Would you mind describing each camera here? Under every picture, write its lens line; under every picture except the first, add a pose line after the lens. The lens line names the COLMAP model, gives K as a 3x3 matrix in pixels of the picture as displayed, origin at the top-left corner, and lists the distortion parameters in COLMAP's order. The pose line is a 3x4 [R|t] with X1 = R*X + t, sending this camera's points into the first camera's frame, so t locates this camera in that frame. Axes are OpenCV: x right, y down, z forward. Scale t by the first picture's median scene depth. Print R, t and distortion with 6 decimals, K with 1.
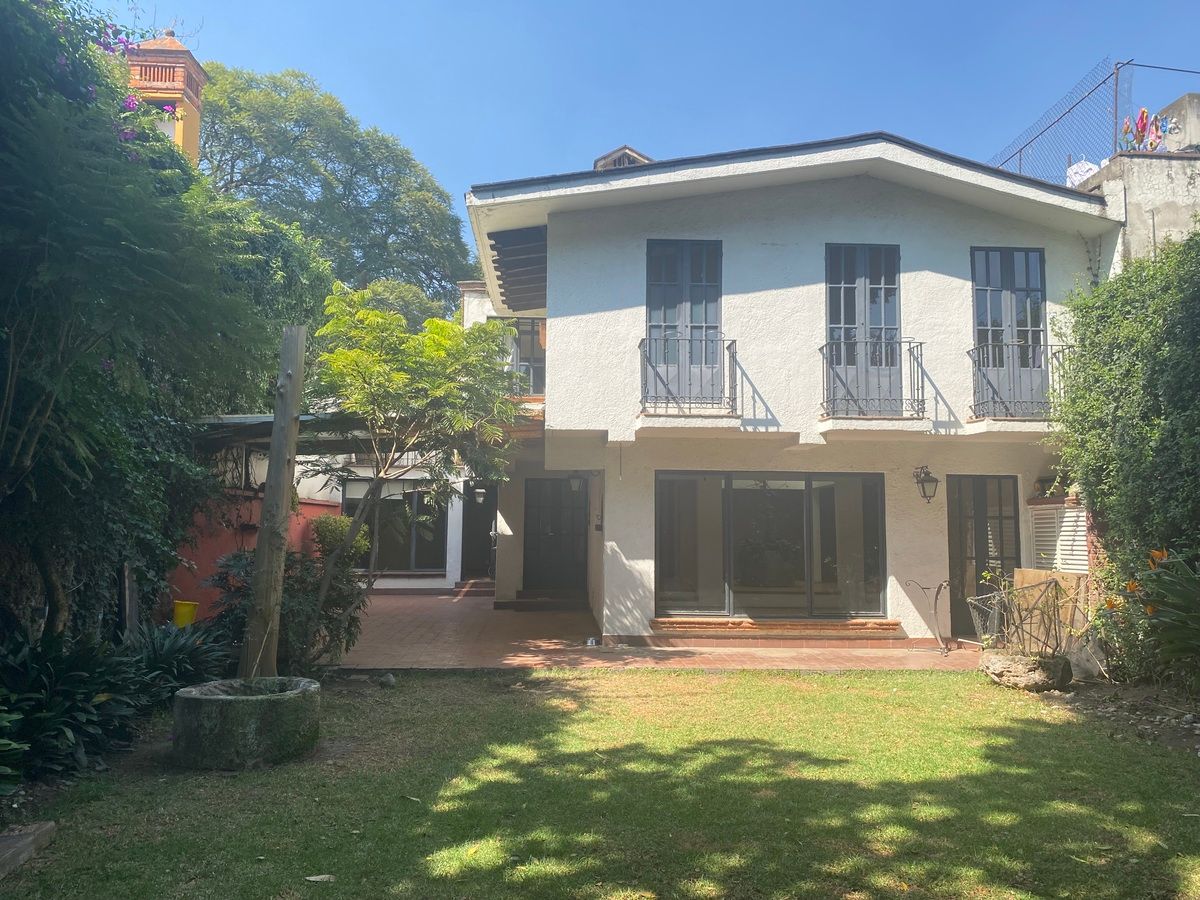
lens RADIAL K [[913.0, 0, 598.2], [0, 913.0, 445.8], [0, 0, 1]] dist [0.033897, -0.041288]
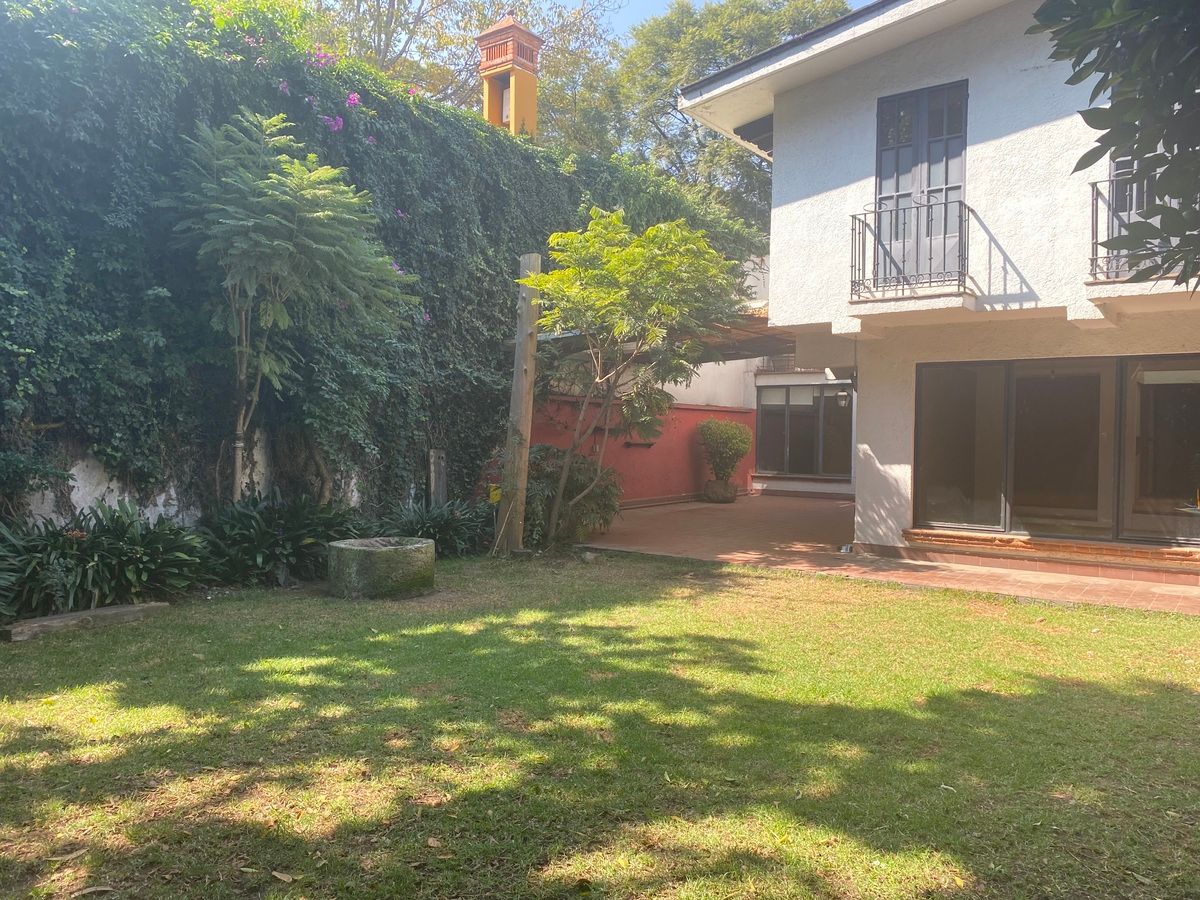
lens RADIAL K [[913.0, 0, 595.6], [0, 913.0, 453.5], [0, 0, 1]] dist [0.033897, -0.041288]
pose [[0.767222, 0.013825, -0.641232, 0.415783], [0.051898, 0.995151, 0.083551, 0.024627], [0.639278, -0.097381, 0.762785, 0.125259]]
